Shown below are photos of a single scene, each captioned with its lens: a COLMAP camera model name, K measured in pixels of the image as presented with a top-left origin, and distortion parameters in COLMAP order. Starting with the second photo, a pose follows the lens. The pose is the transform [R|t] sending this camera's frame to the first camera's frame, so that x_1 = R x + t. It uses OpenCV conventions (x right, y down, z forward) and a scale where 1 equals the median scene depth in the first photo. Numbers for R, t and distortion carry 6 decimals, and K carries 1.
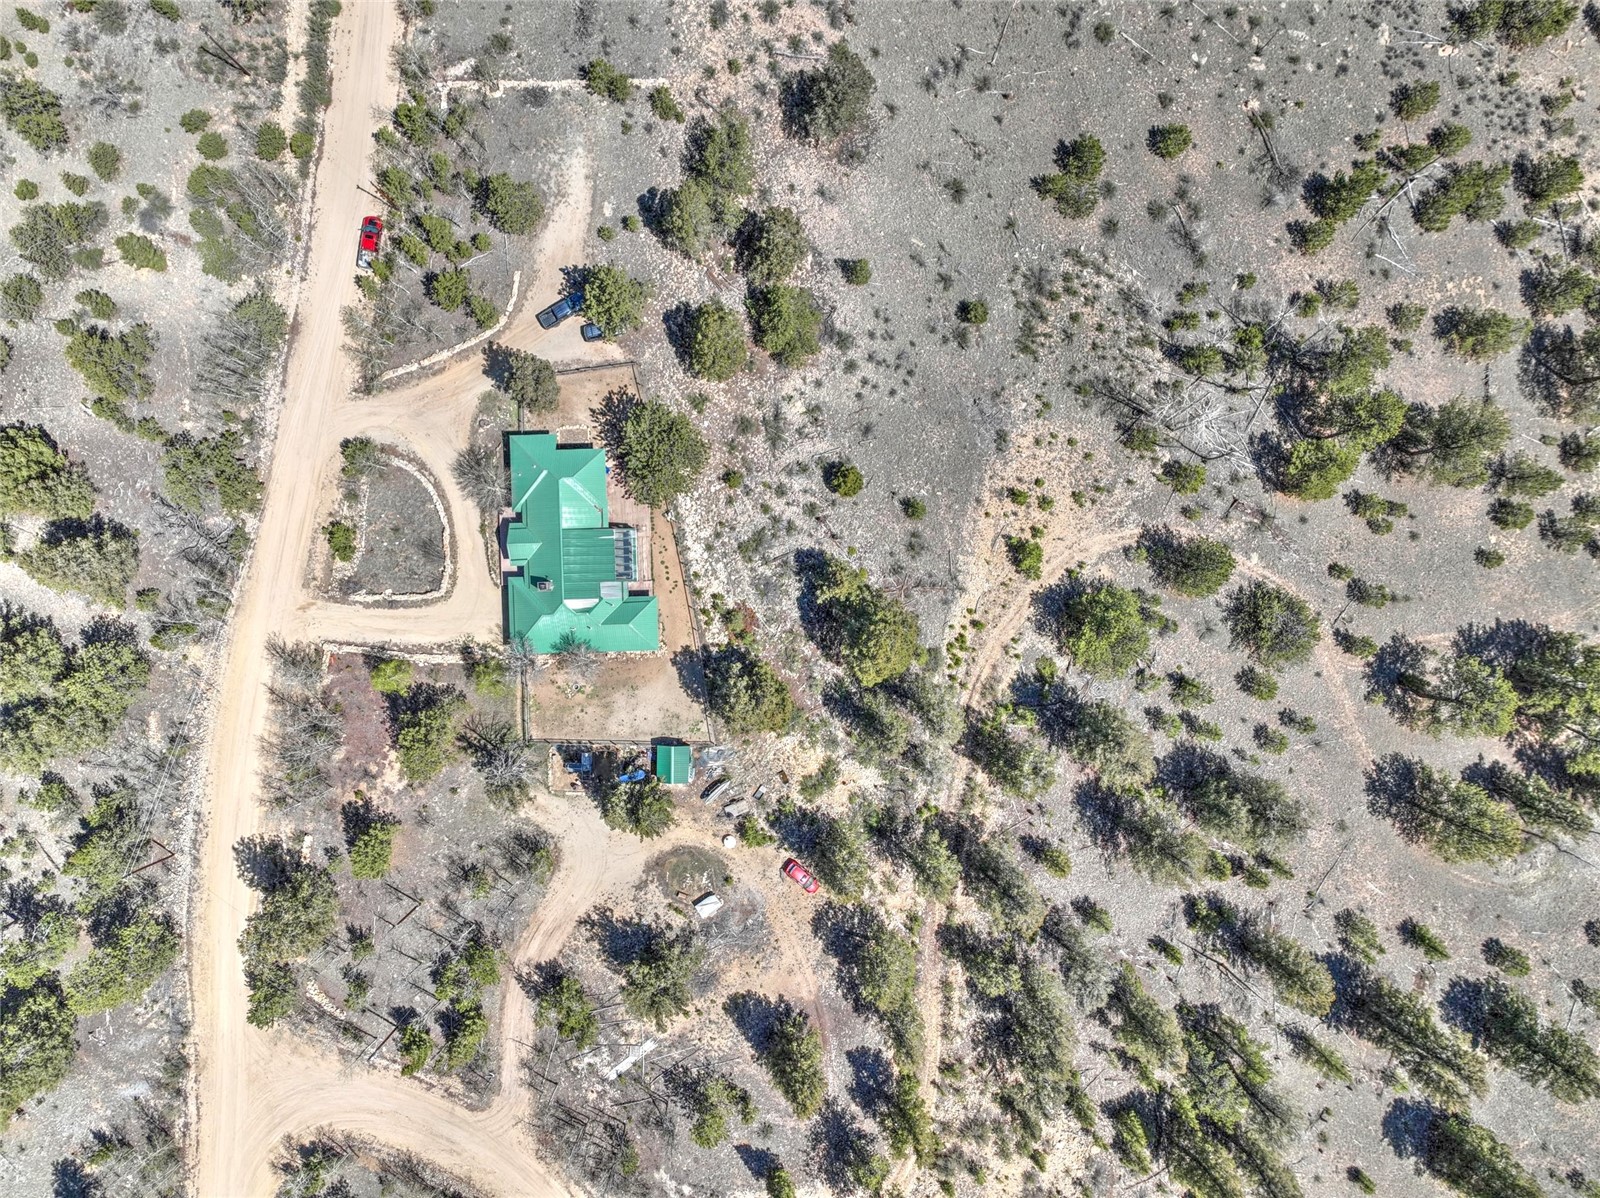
lens RADIAL K [[1130.5, 0, 802.6], [0, 1130.5, 596.3], [0, 0, 1]] dist [0.004176, 0.007718]
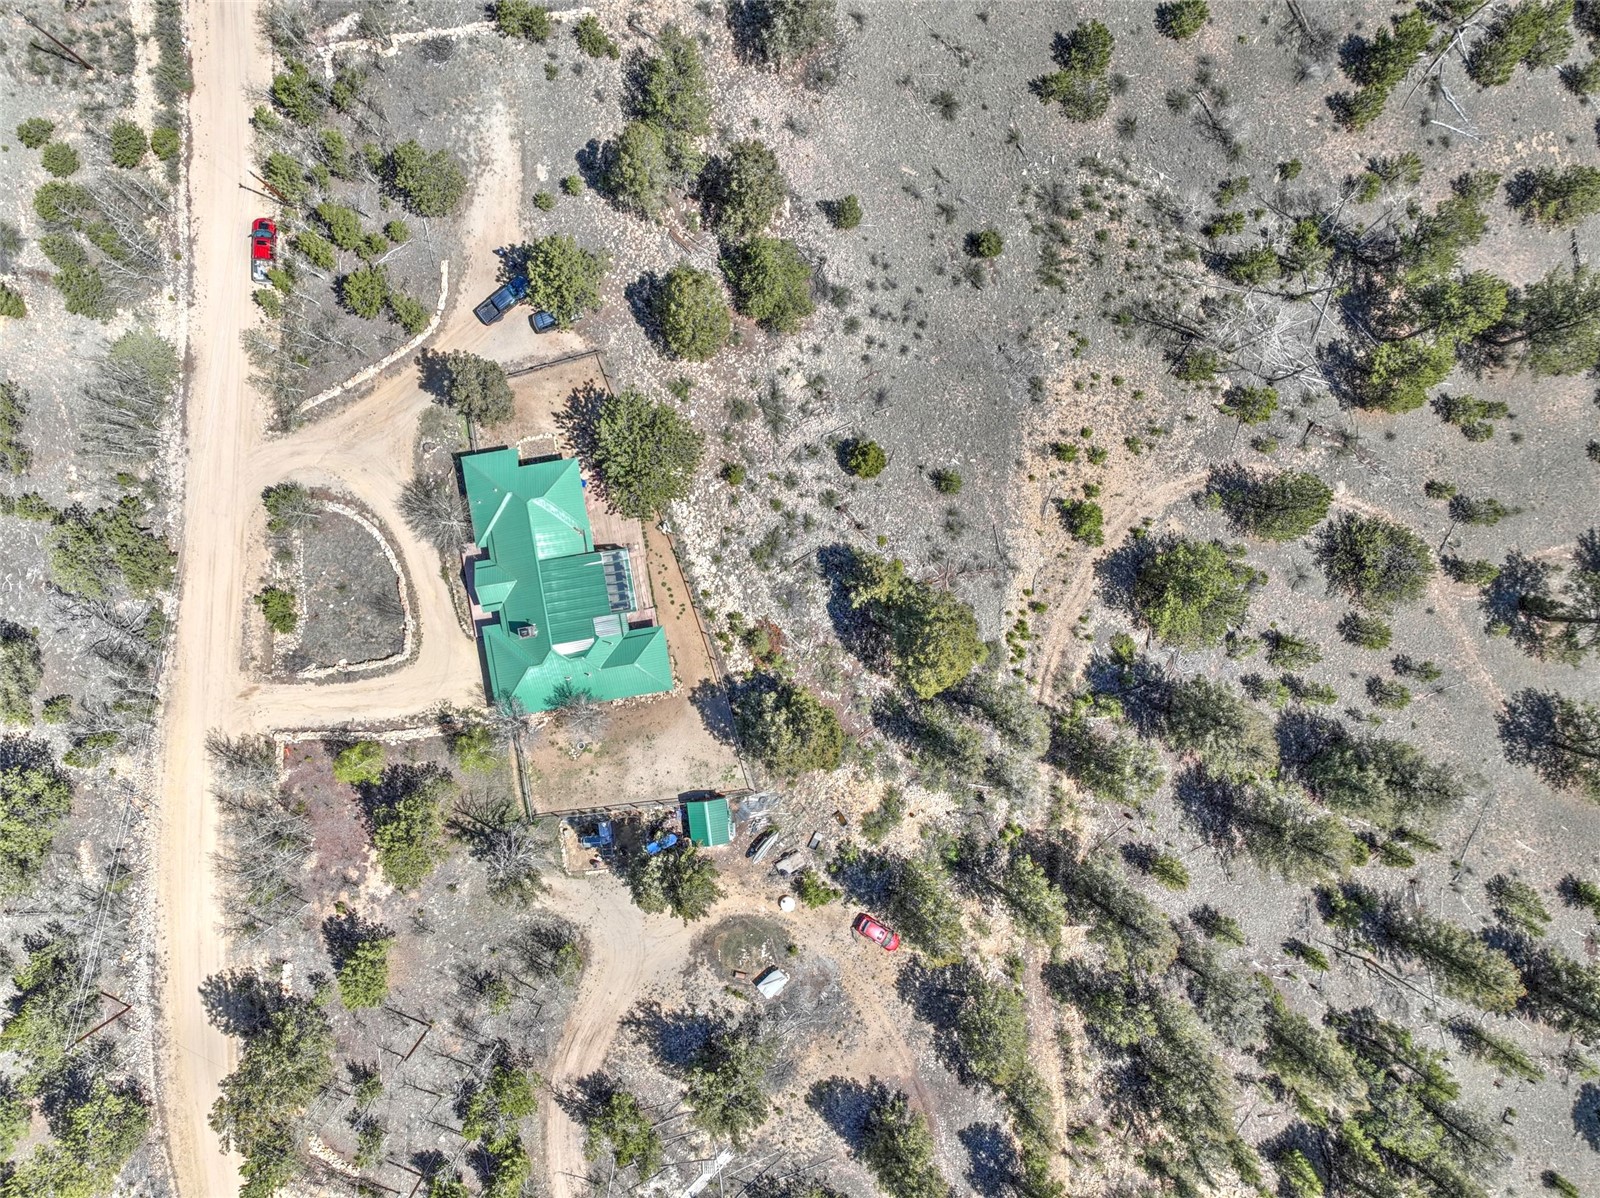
lens RADIAL K [[1130.5, 0, 802.6], [0, 1130.5, 596.3], [0, 0, 1]] dist [0.004176, 0.007718]
pose [[0.991146, -0.132430, 0.009629, -0.030307], [0.132383, 0.991184, 0.005339, -0.011607], [-0.010251, -0.004018, 0.999939, 0.157471]]
